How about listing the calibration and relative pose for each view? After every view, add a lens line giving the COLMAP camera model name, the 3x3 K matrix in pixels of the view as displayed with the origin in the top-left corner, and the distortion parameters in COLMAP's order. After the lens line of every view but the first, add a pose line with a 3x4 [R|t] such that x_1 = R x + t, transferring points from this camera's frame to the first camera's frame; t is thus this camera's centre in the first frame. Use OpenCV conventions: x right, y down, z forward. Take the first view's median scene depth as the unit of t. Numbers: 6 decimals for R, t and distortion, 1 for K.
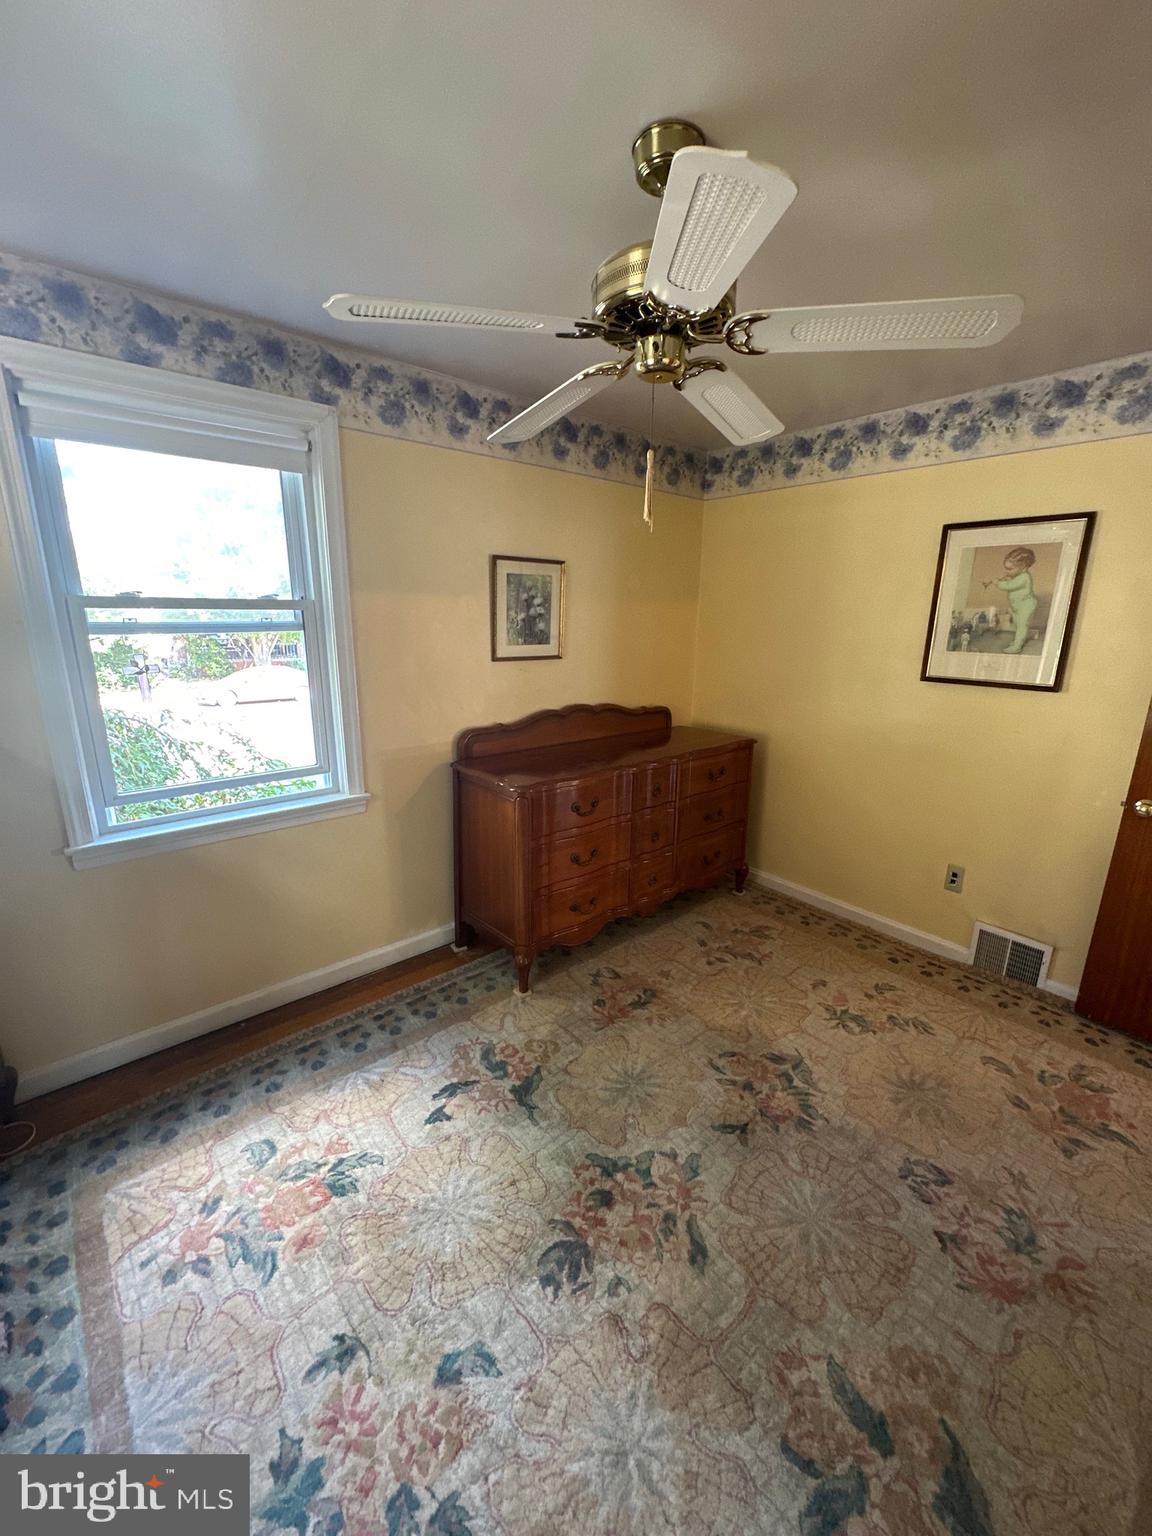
lens RADIAL K [[613.9, 0, 576.0], [0, 613.9, 768.0], [0, 0, 1]] dist [-0.004103, 0.000735]
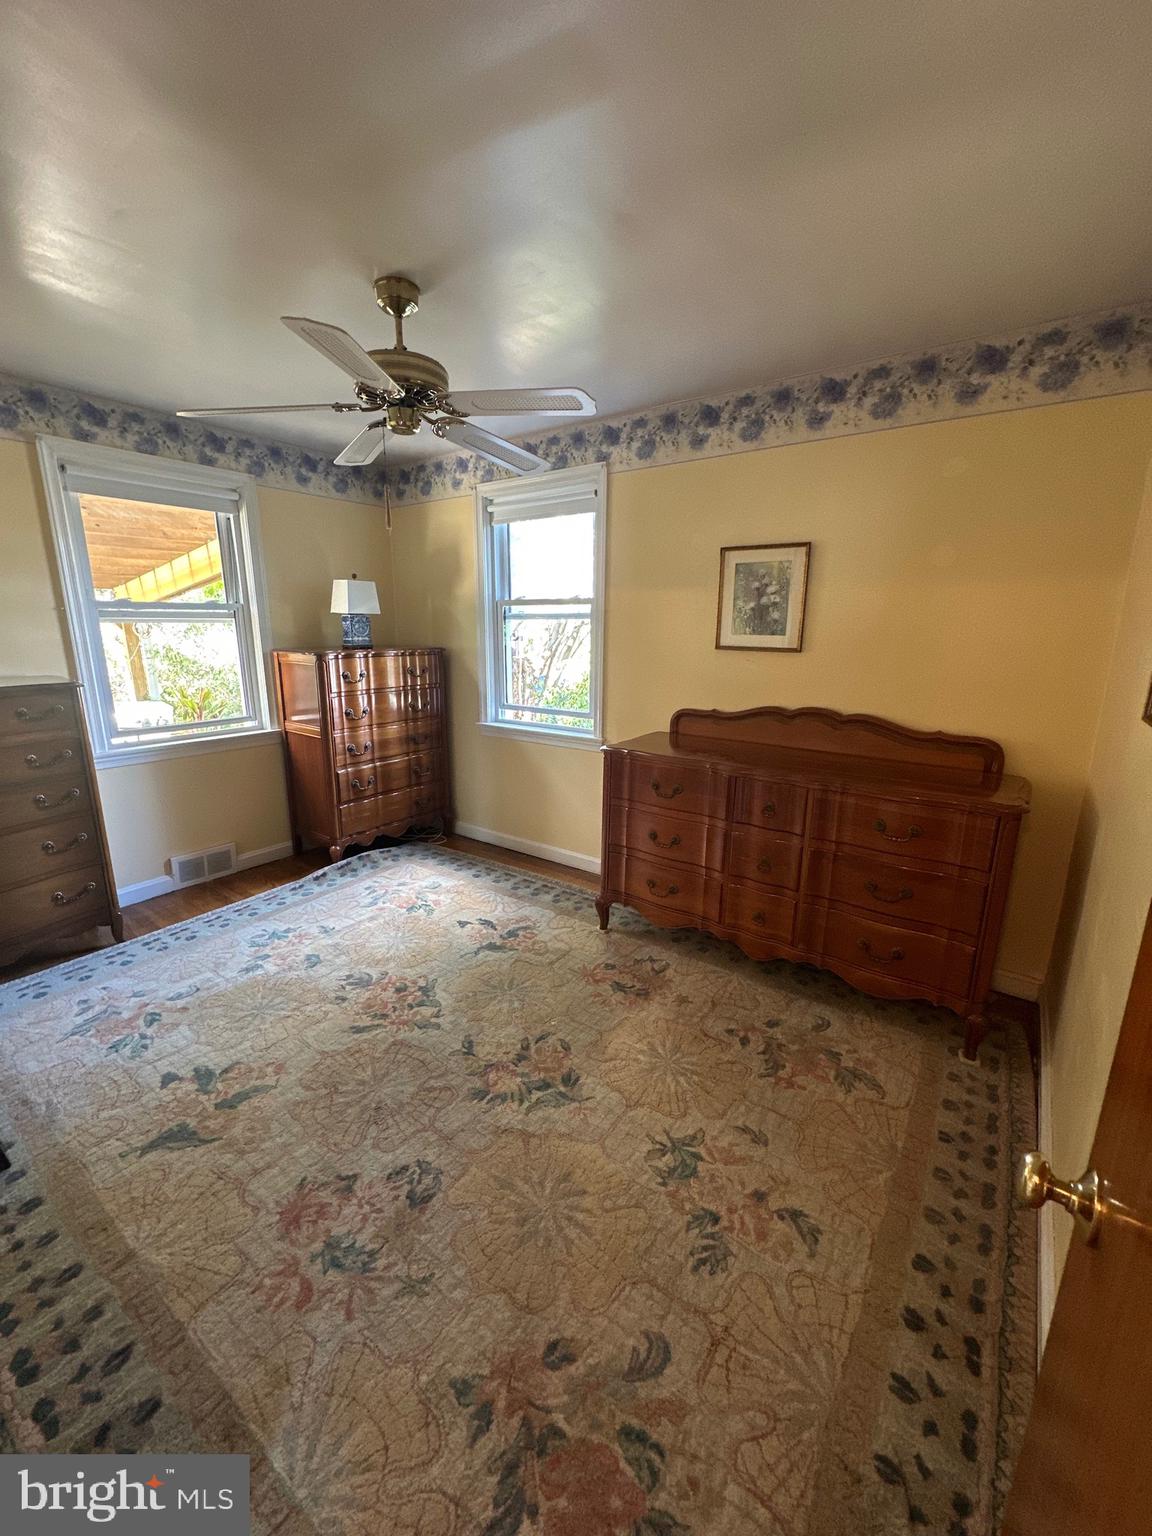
lens RADIAL K [[613.9, 0, 576.0], [0, 613.9, 768.0], [0, 0, 1]] dist [-0.004103, 0.000735]
pose [[0.231553, 0.210160, -0.949850, 1.069676], [-0.243794, 0.957765, 0.152480, -0.101126], [0.941779, 0.196260, 0.273010, 0.662392]]
